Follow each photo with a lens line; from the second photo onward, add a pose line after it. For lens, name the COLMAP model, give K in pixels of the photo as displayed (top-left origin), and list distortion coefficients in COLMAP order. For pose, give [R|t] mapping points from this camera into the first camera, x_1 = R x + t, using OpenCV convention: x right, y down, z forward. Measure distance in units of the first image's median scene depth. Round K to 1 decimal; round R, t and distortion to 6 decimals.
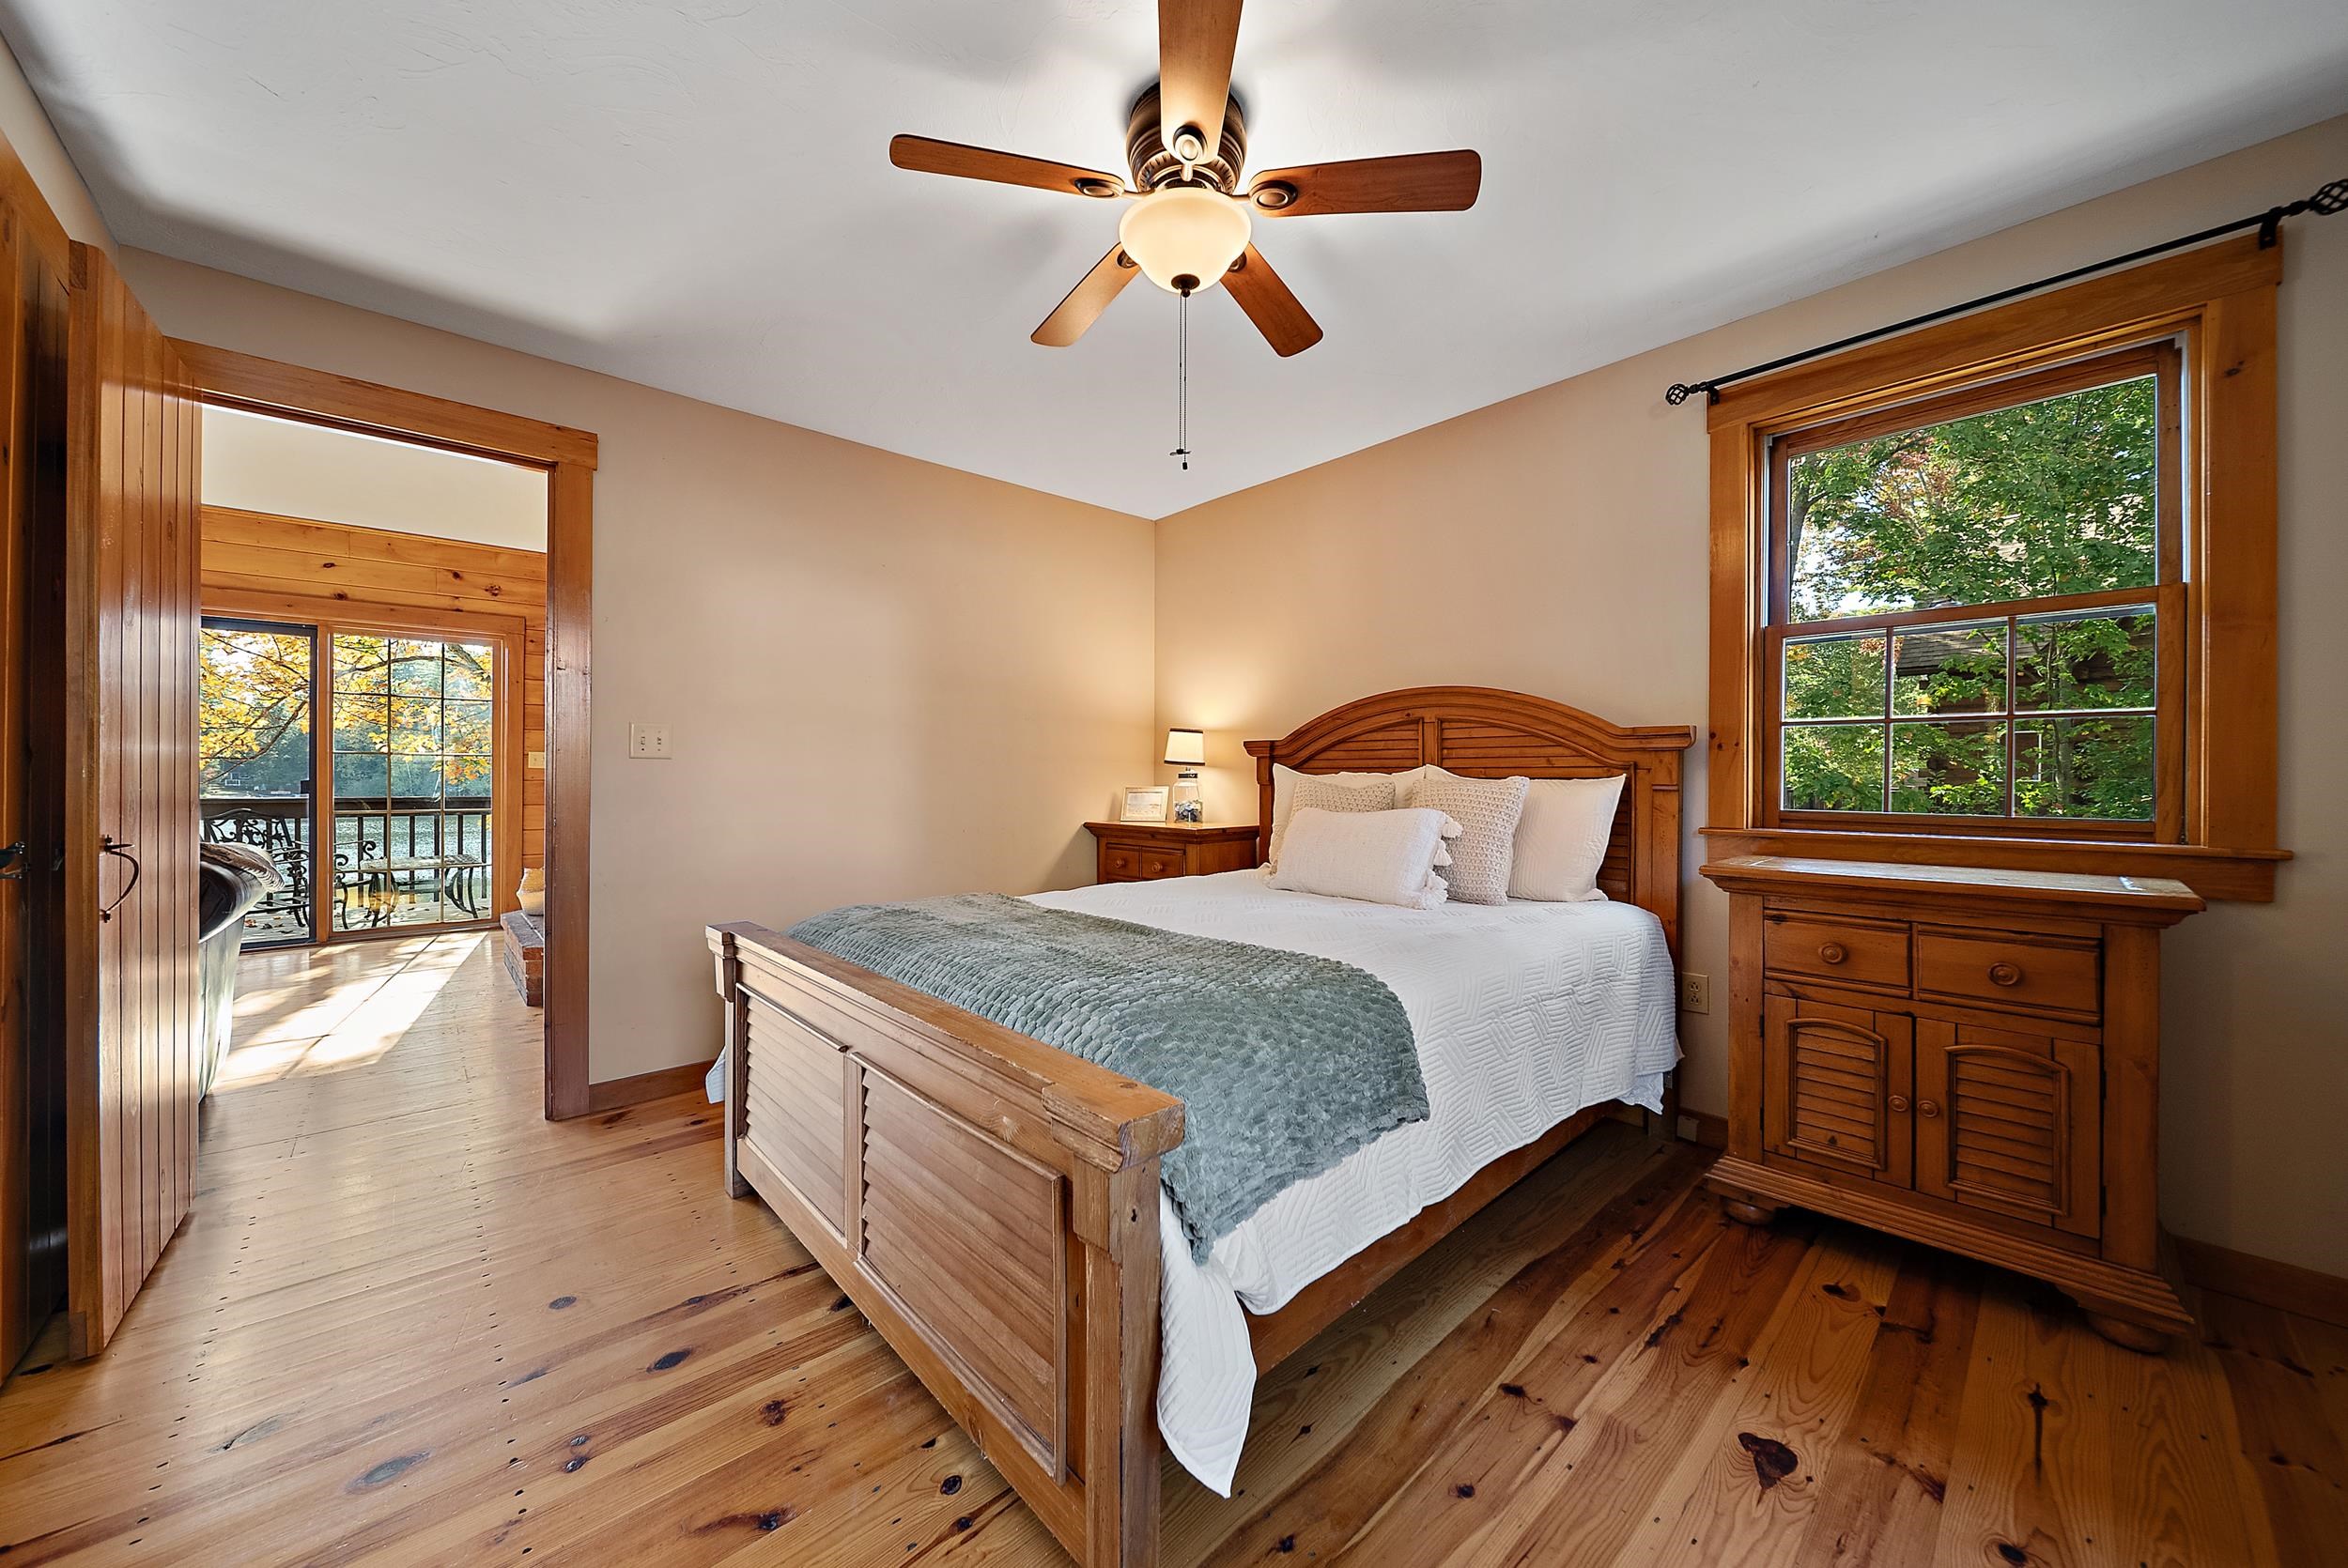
lens RADIAL K [[839.6, 0, 1172.1], [0, 839.6, 776.8], [0, 0, 1]] dist [-0.001554, -0.000174]
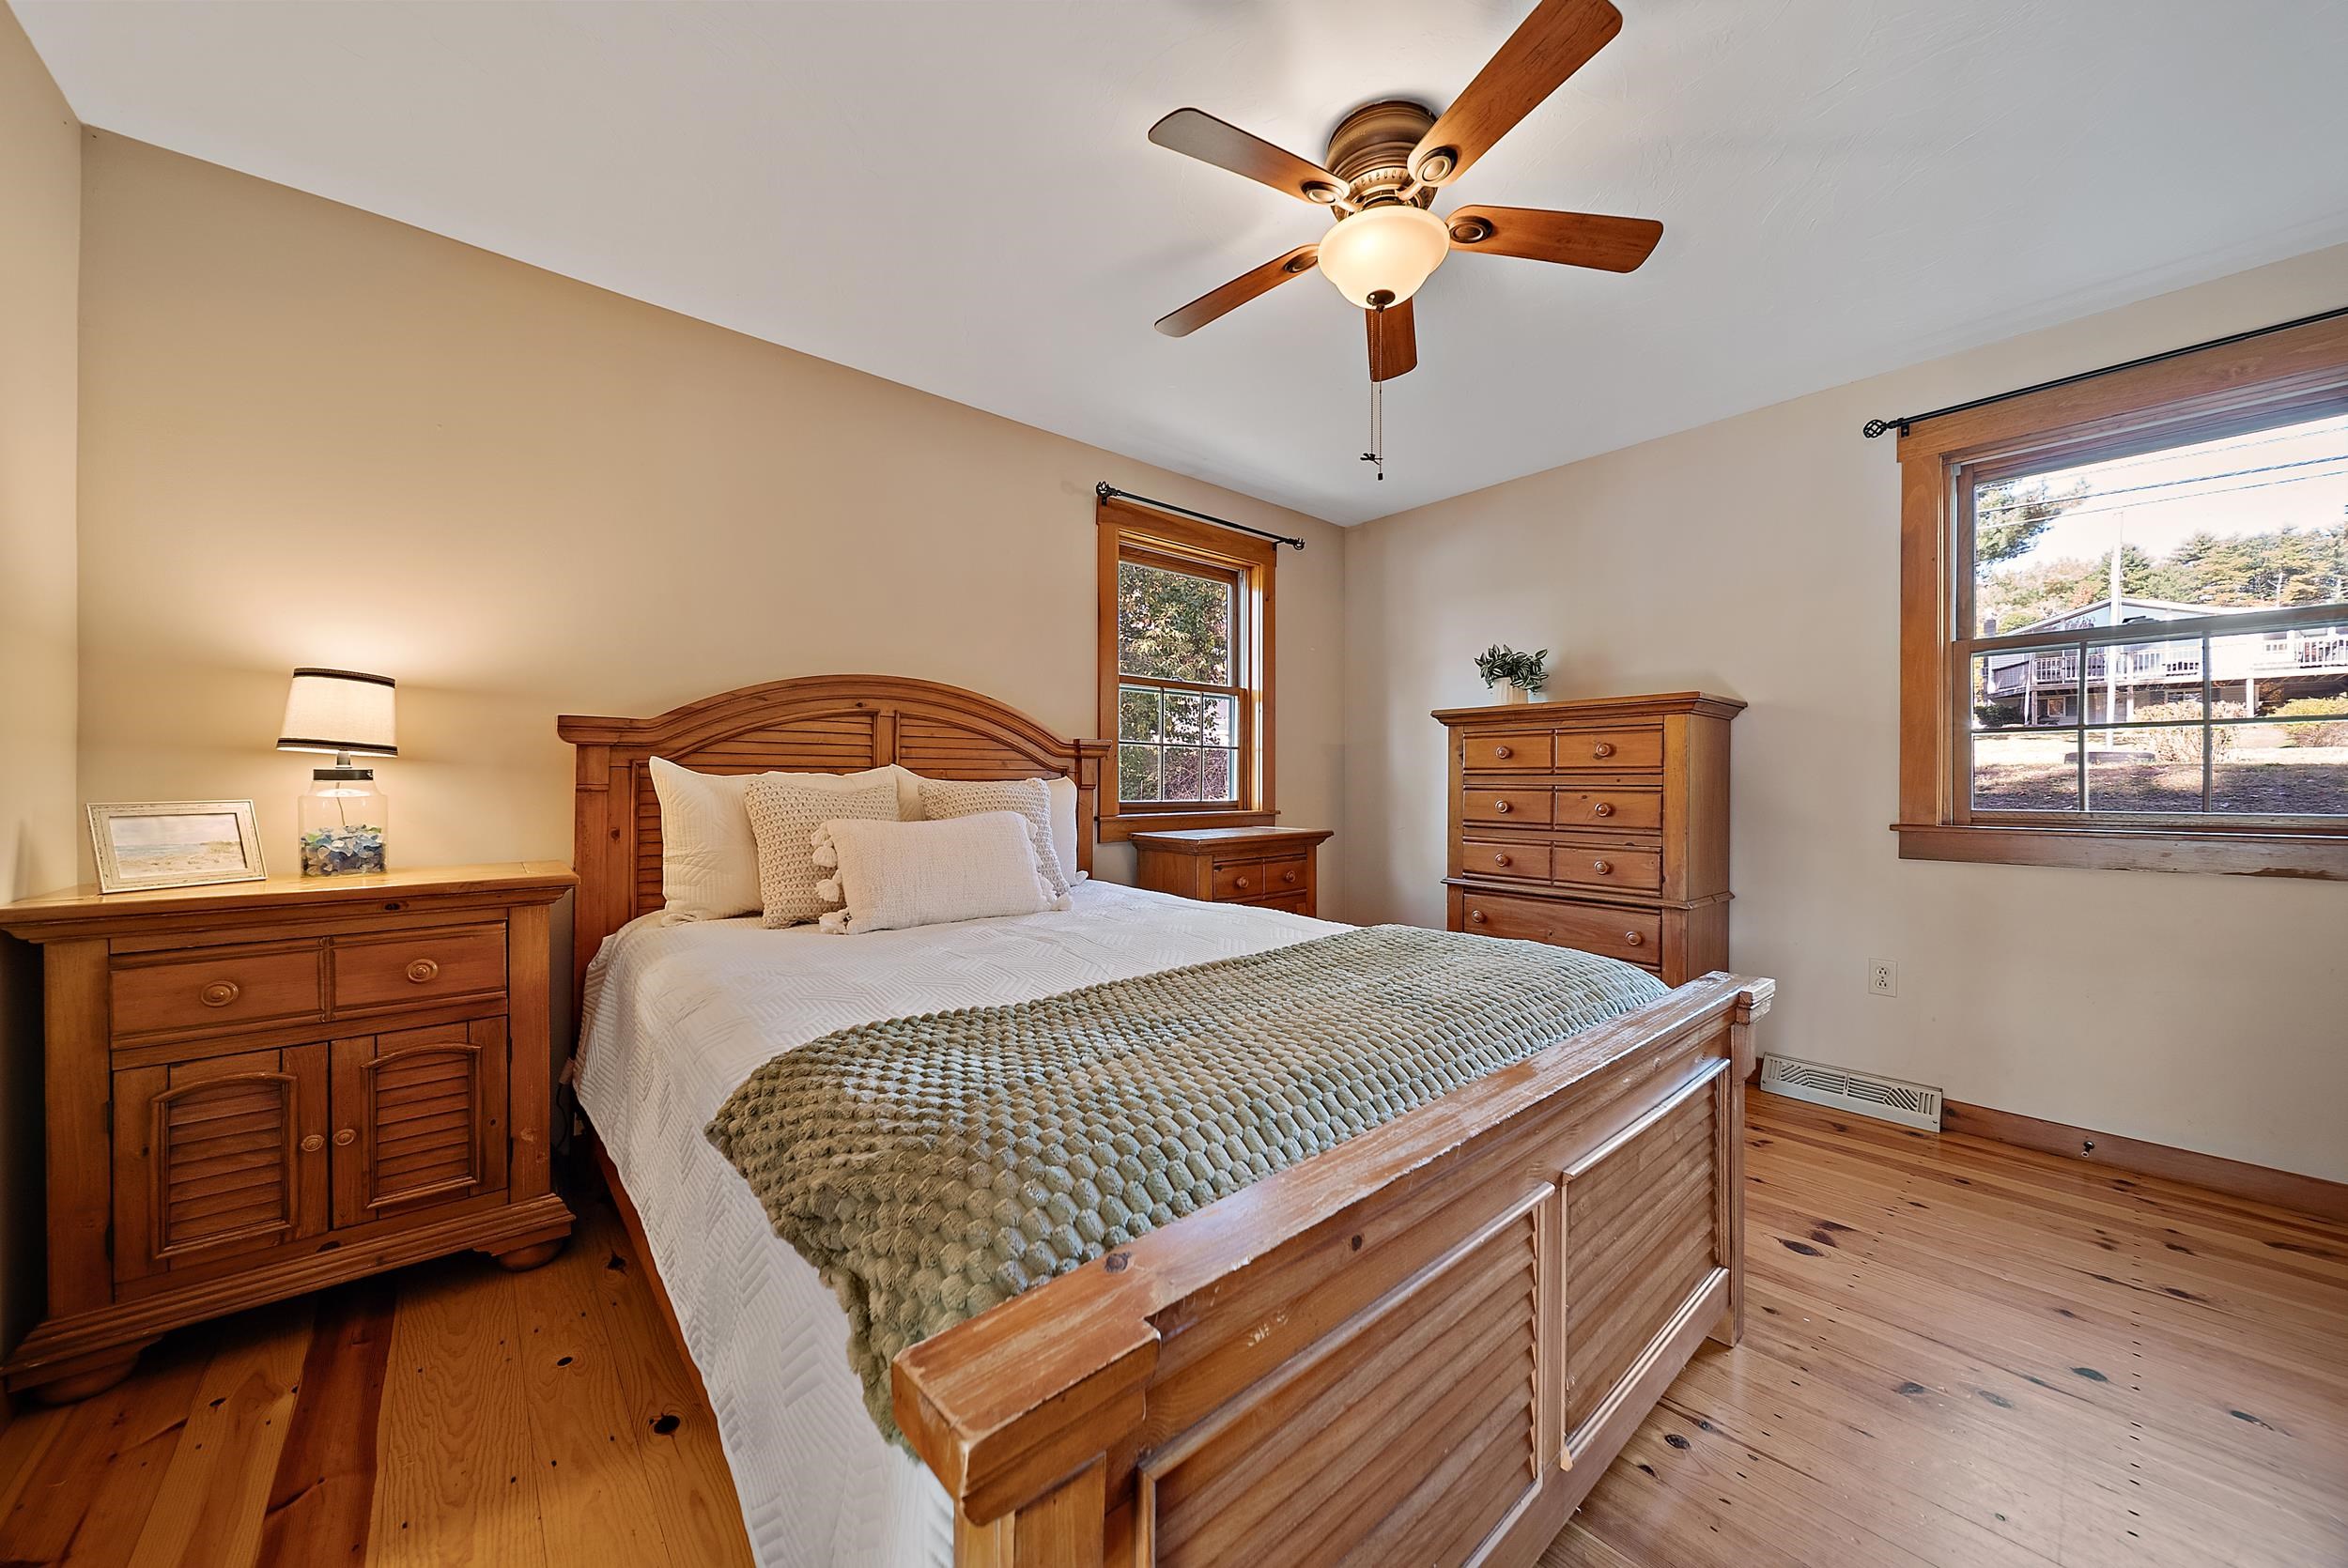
lens RADIAL K [[839.6, 0, 1172.2], [0, 839.6, 784.5], [0, 0, 1]] dist [-0.001554, -0.000174]
pose [[0.028784, 0.002933, 0.999581, -0.519420], [0.005451, 0.999980, -0.003091, 0.009883], [-0.999571, 0.005538, 0.028767, 0.624864]]
